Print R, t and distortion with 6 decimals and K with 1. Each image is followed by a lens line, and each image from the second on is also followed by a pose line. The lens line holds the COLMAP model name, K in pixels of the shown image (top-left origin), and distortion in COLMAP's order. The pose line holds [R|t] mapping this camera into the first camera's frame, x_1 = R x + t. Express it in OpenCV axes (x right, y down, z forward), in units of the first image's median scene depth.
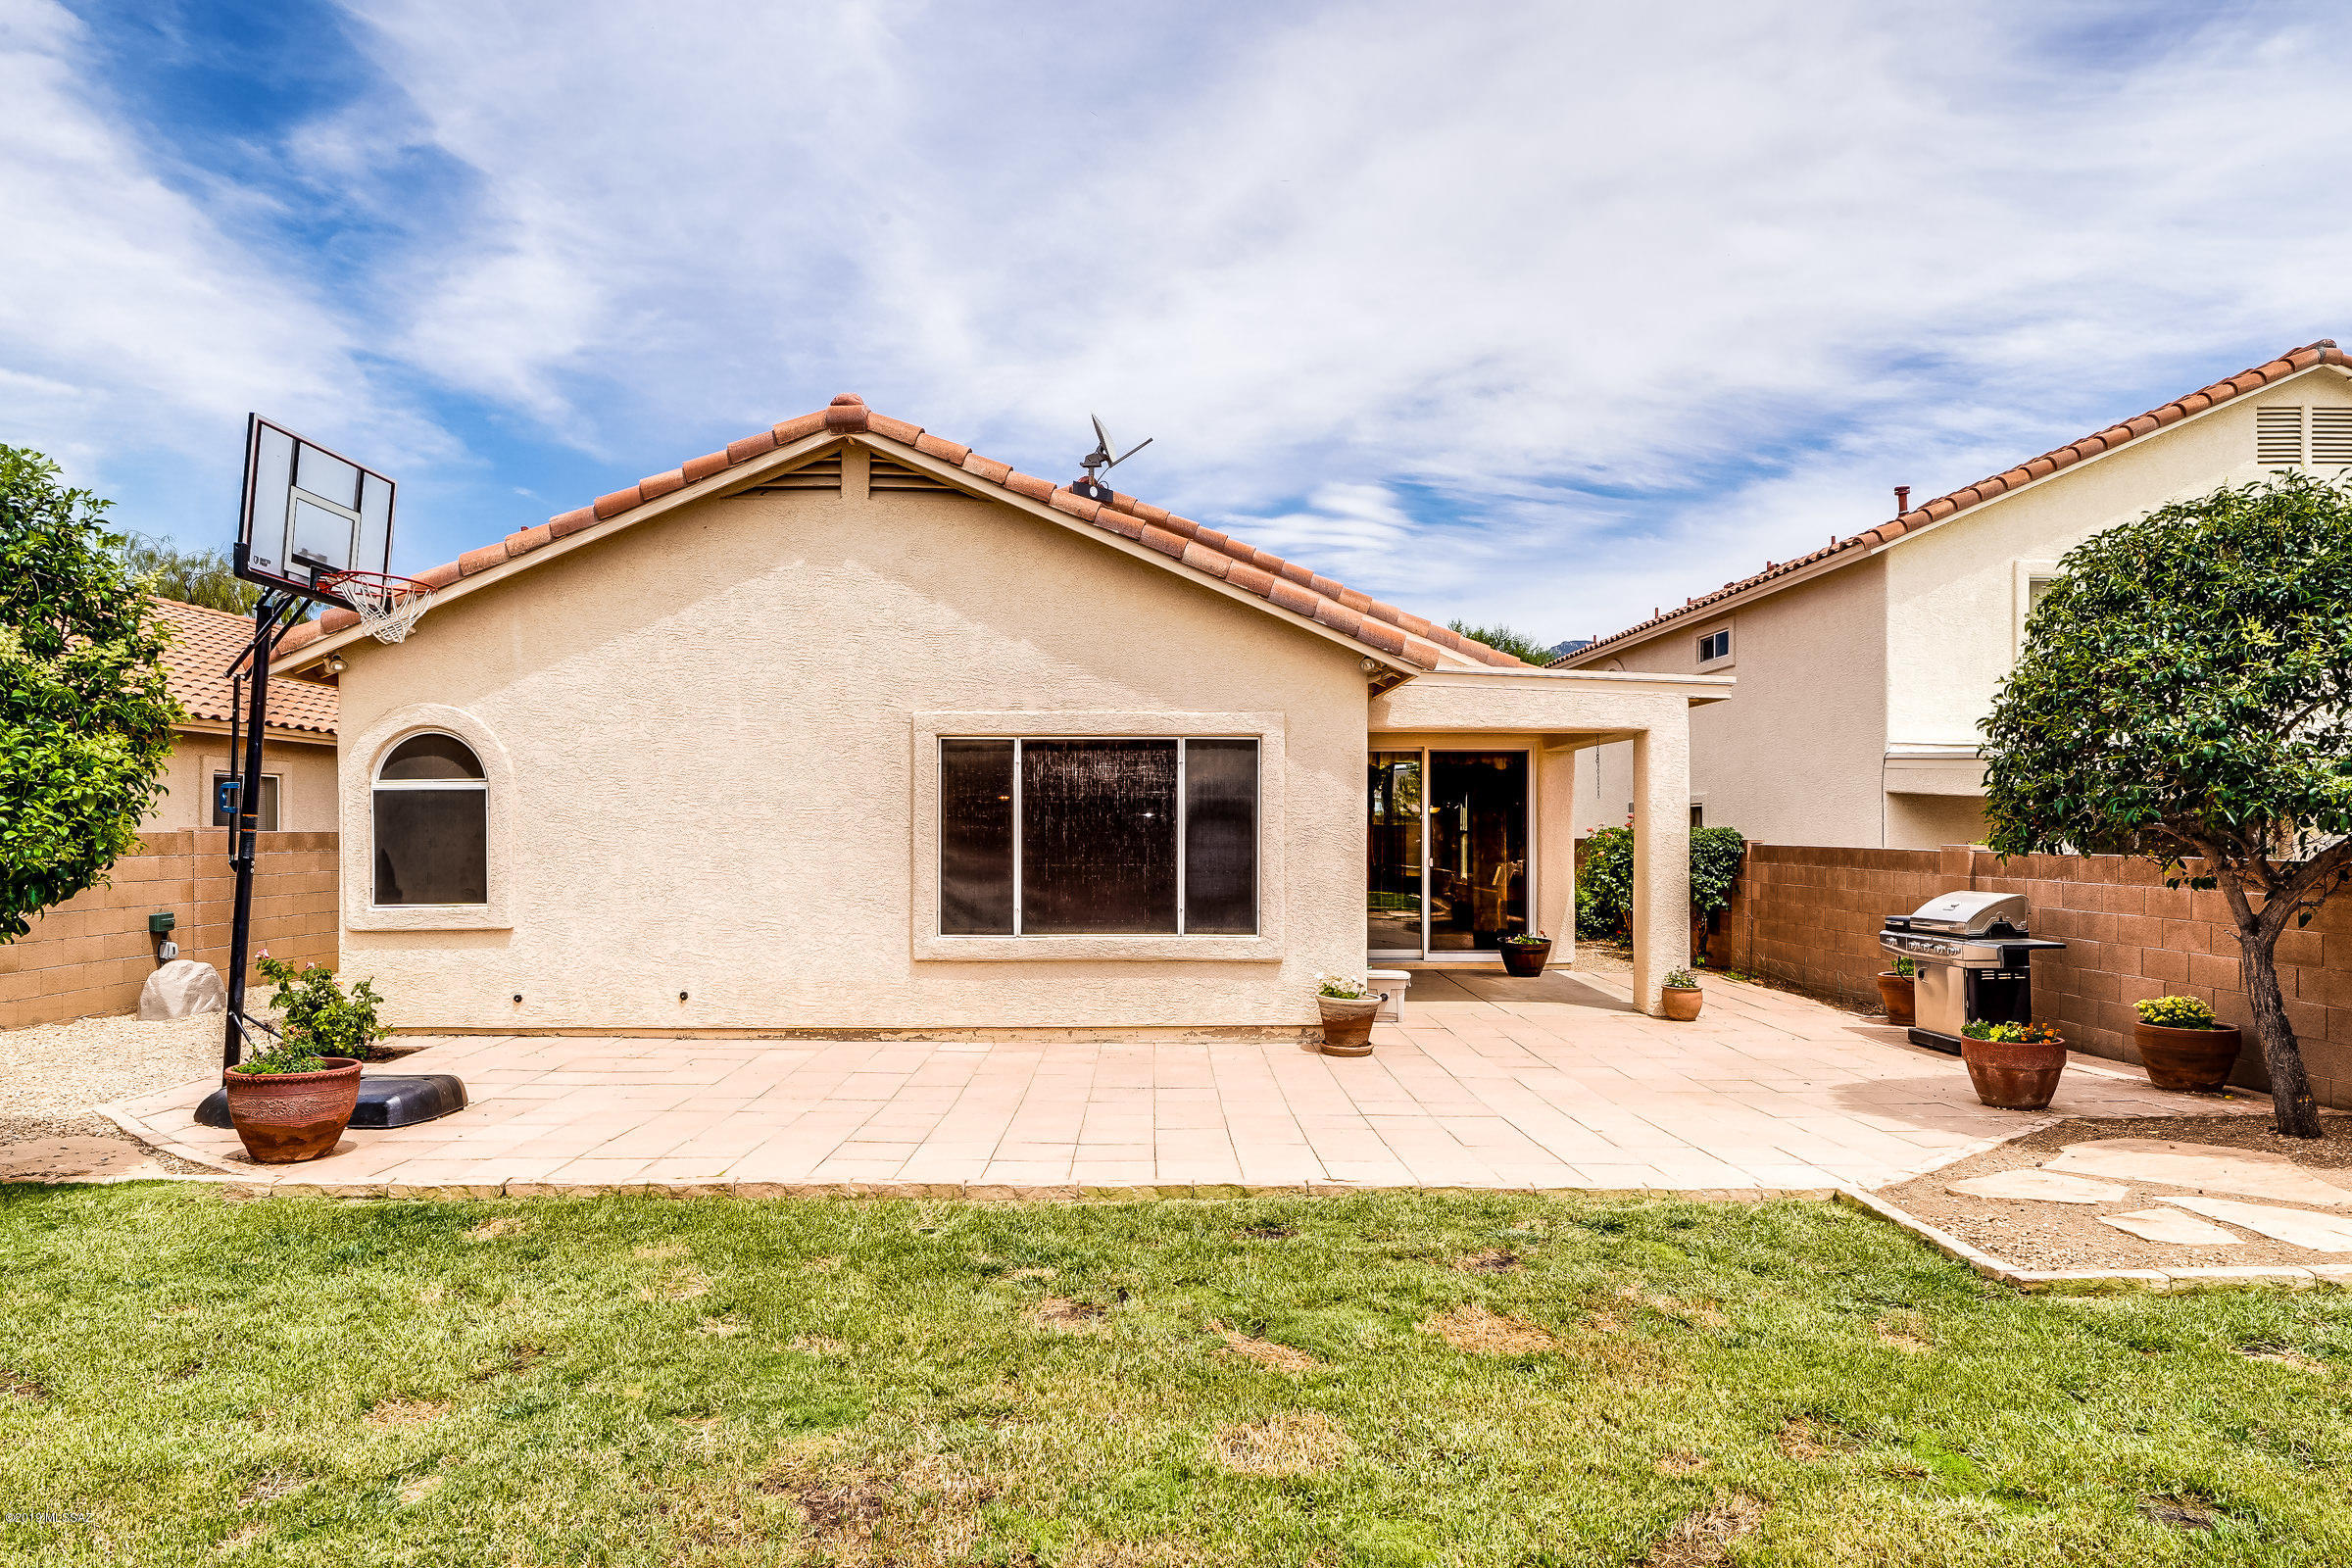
lens RADIAL K [[1412.7, 0, 1169.7], [0, 1412.7, 767.9], [0, 0, 1]] dist [0.000006, 0.003707]
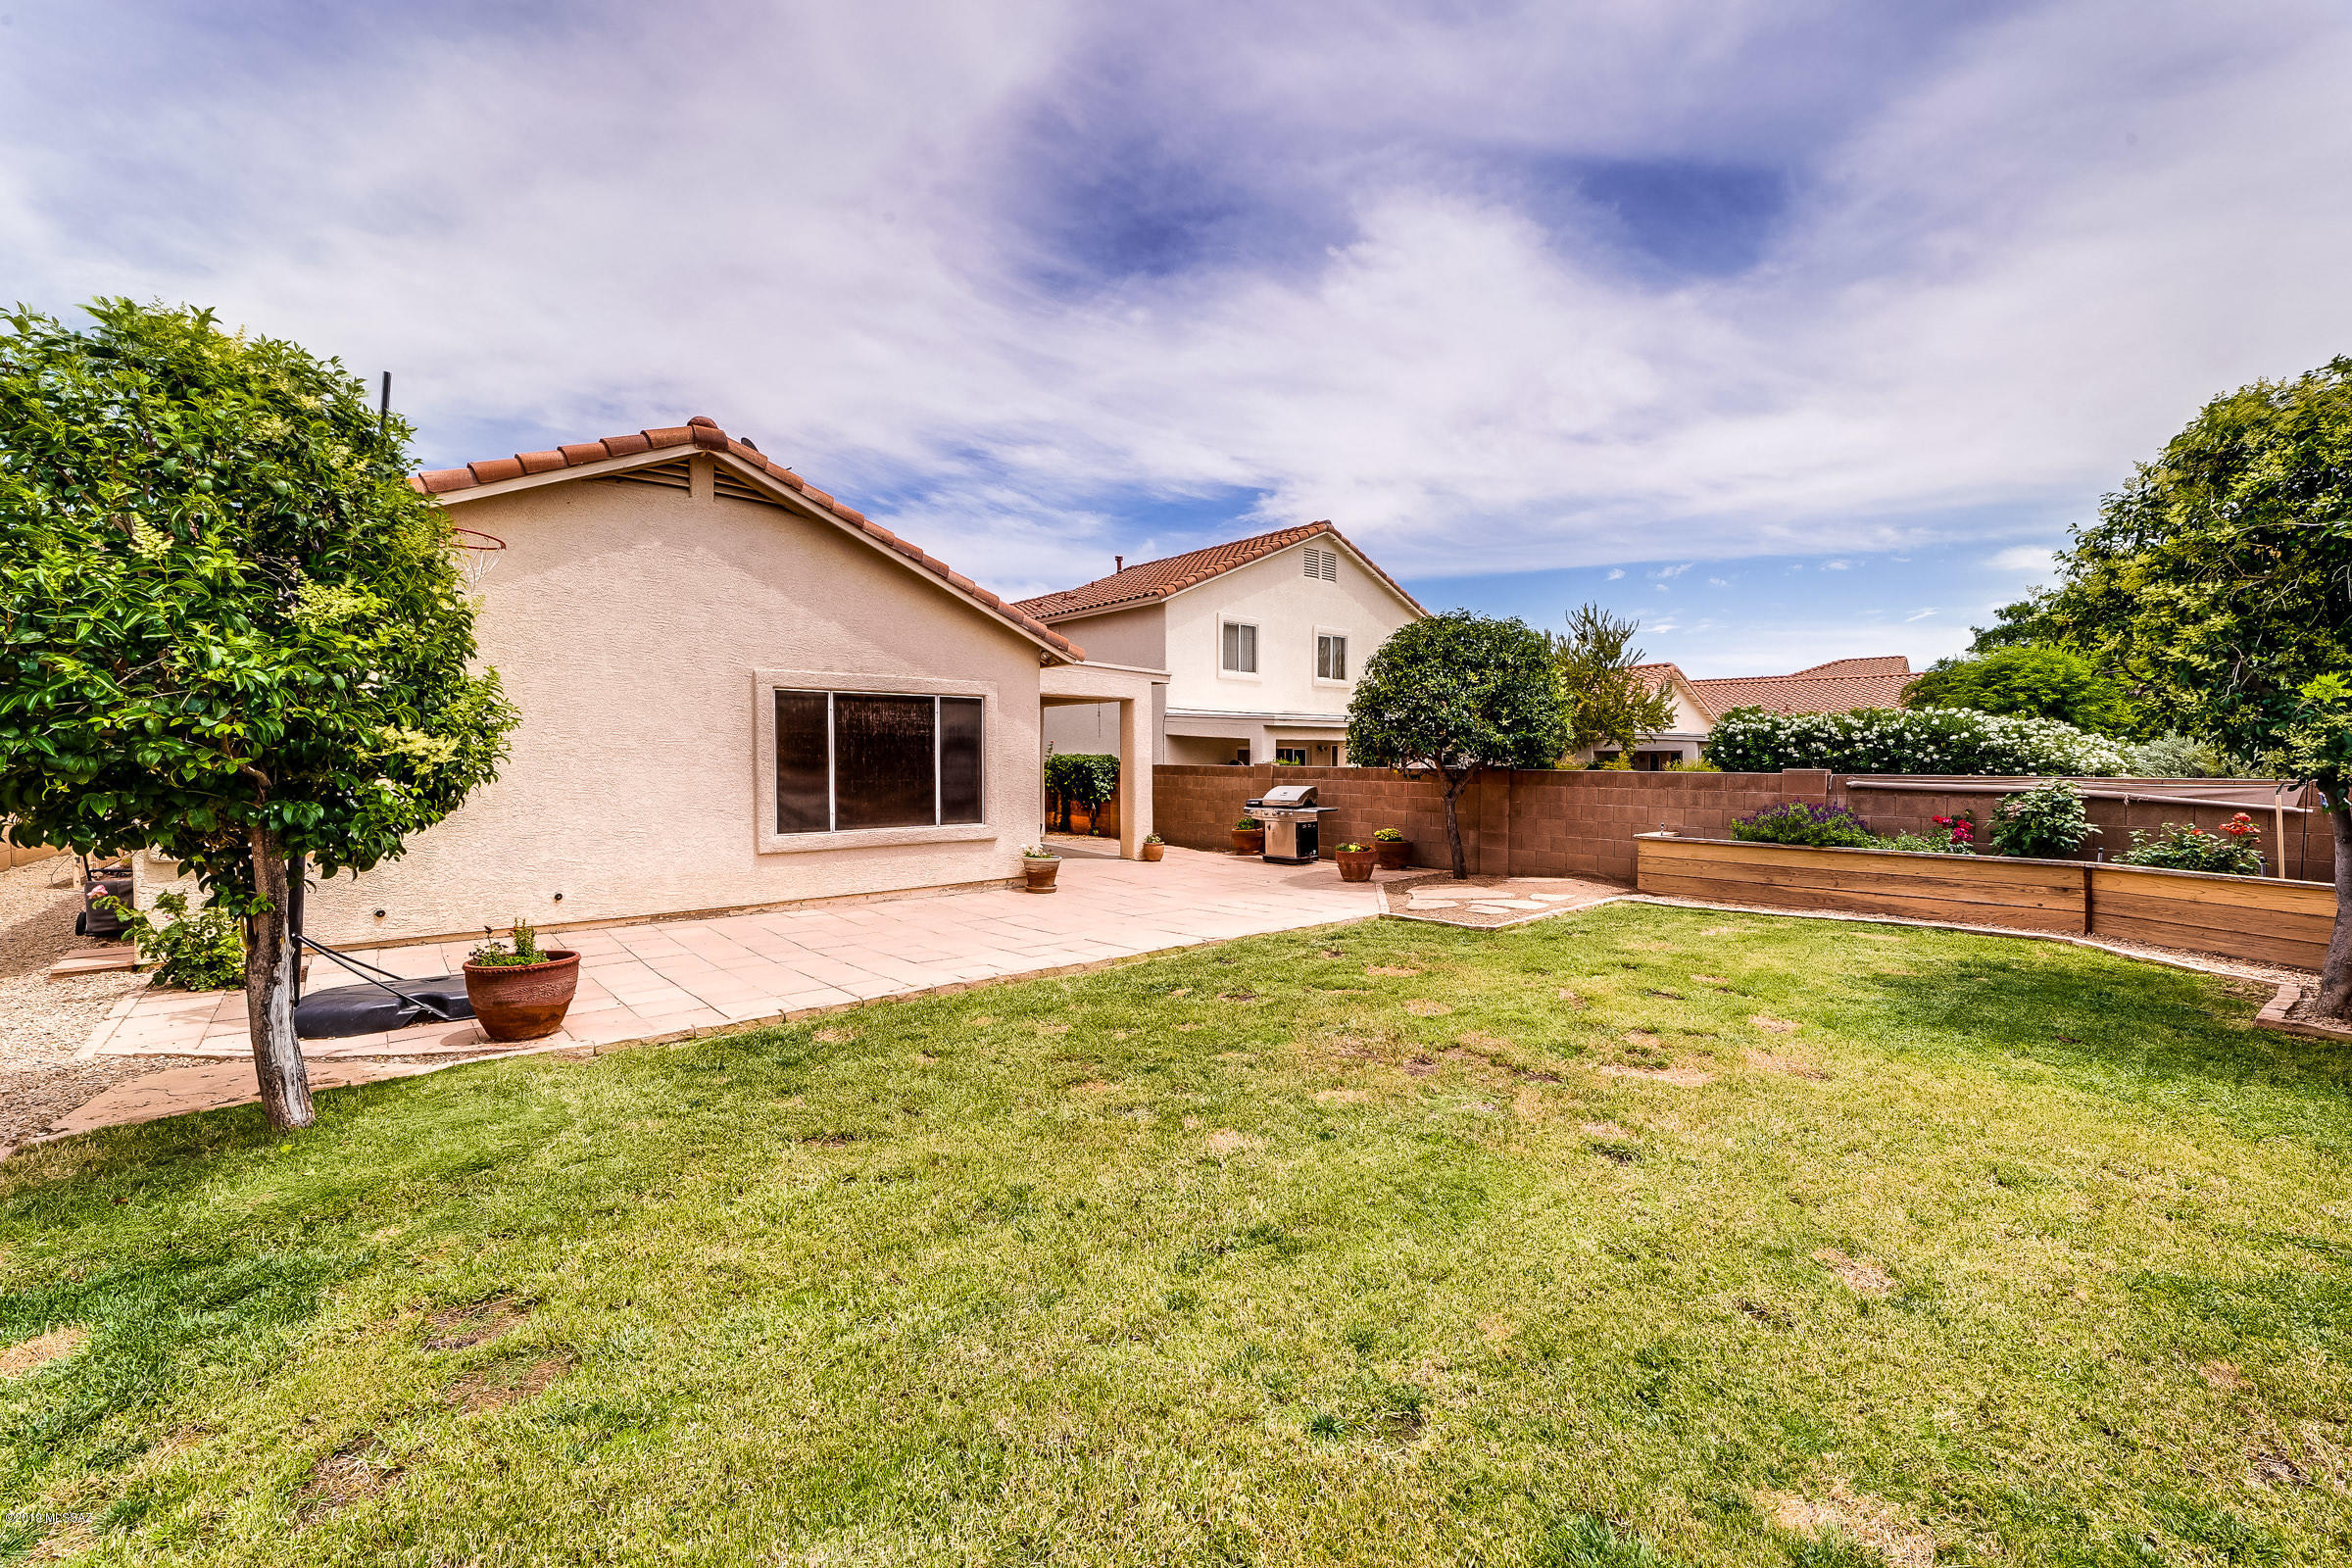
lens RADIAL K [[993.5, 0, 1180.4], [0, 993.5, 724.0], [0, 0, 1]] dist [-0.002117, 0.000450]
pose [[0.750257, 0.018775, 0.660880, -0.498675], [-0.031598, 0.999473, 0.007476, -0.007055], [-0.660391, -0.026491, 0.750454, 0.029706]]
